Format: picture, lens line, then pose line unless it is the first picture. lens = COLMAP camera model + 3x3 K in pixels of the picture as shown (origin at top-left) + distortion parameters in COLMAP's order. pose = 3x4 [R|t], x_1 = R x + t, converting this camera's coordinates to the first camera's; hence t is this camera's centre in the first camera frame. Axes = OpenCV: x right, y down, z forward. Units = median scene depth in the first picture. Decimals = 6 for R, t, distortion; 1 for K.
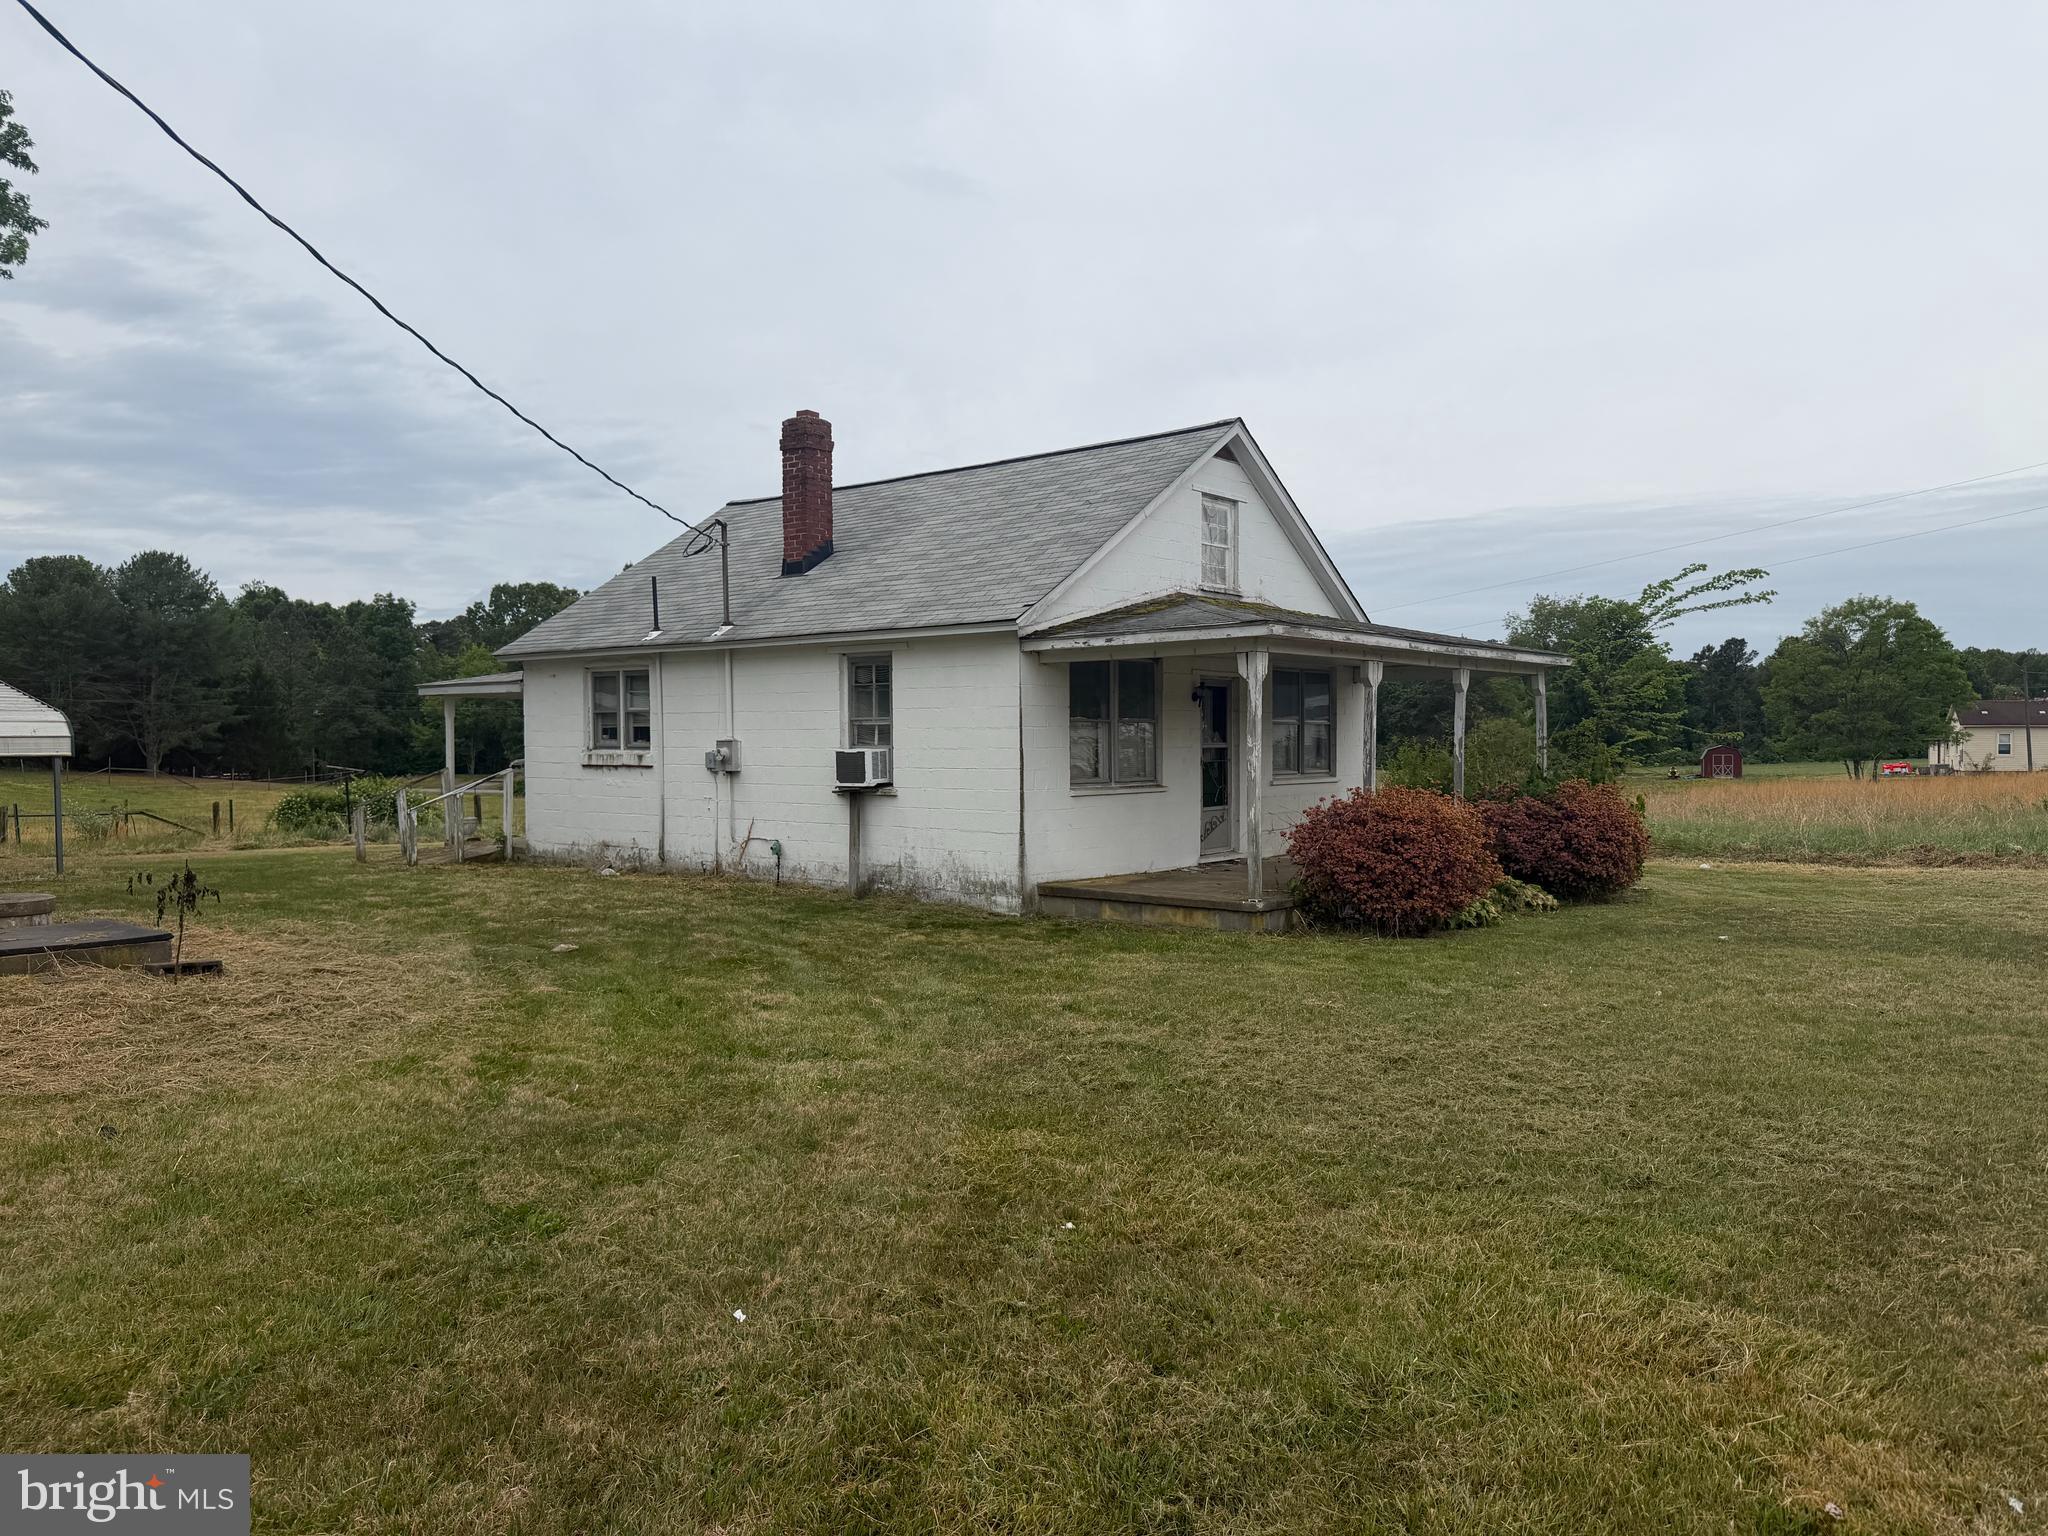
lens RADIAL K [[1475.6, 0, 1017.3], [0, 1475.6, 760.9], [0, 0, 1]] dist [0.037241, -0.022158]
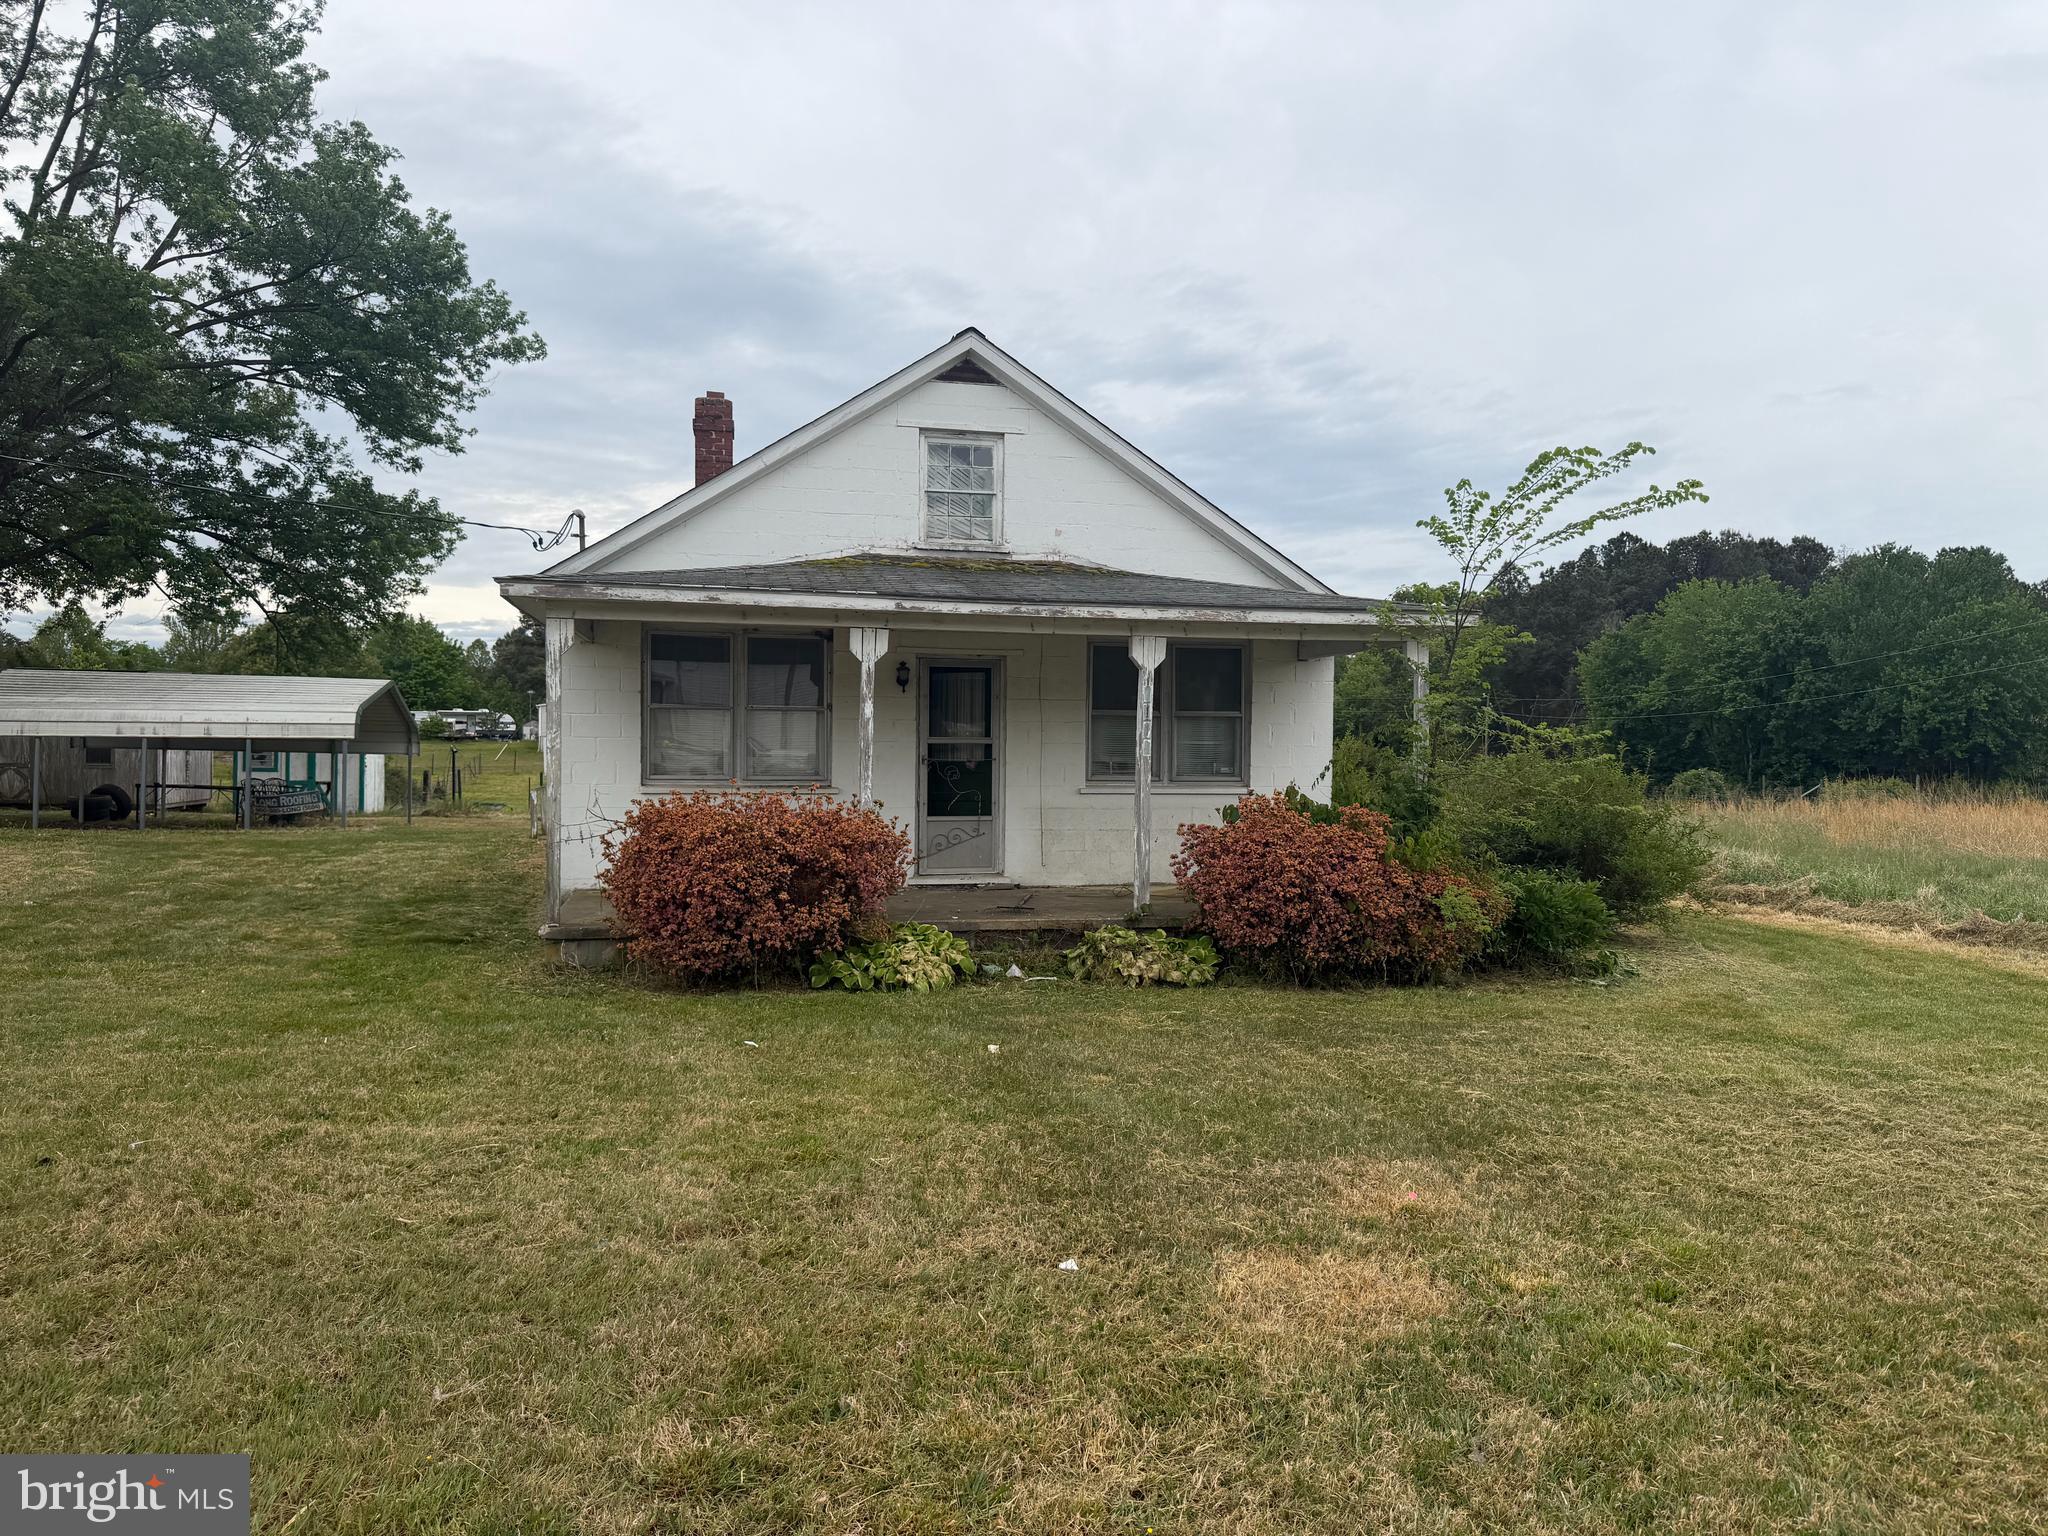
lens RADIAL K [[1475.6, 0, 1019.0], [0, 1475.6, 766.8], [0, 0, 1]] dist [0.037241, -0.022158]
pose [[0.795201, 0.020509, -0.605999, 0.661602], [-0.020549, 0.999765, 0.006870, -0.002754], [0.605997, 0.006989, 0.795436, 0.389279]]
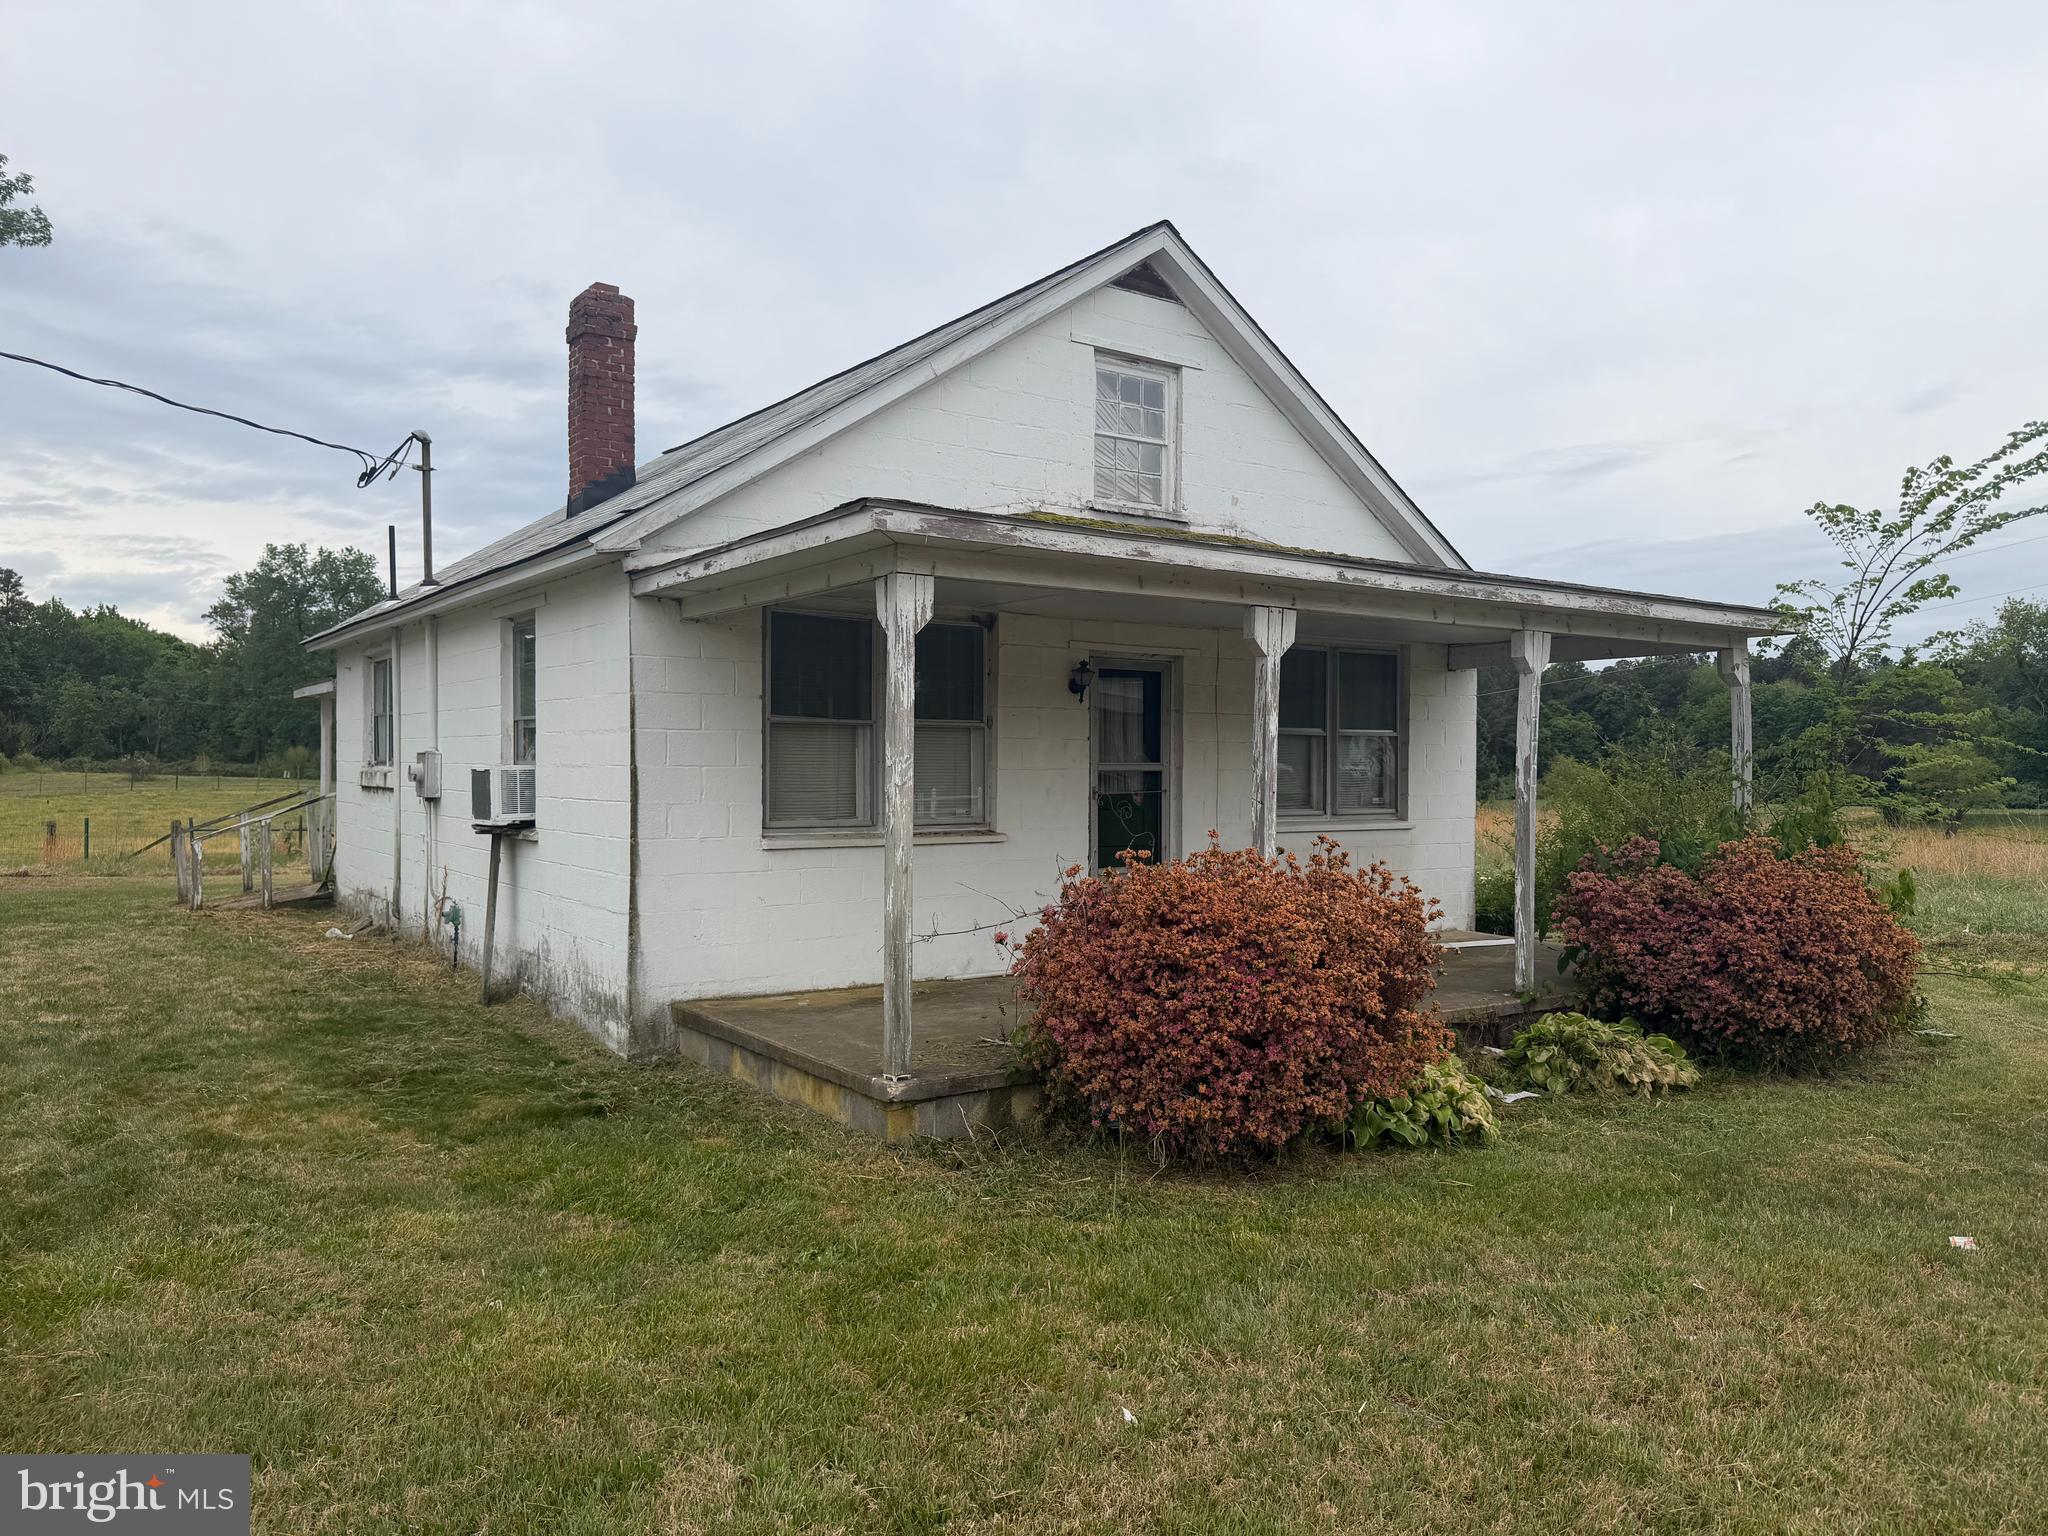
lens RADIAL K [[1475.6, 0, 1016.9], [0, 1475.6, 770.6], [0, 0, 1]] dist [0.037241, -0.022158]
pose [[0.966303, 0.009839, -0.257218, 0.250996], [-0.012647, 0.999877, -0.009266, -0.002951], [0.257095, 0.012207, 0.966309, 0.409862]]
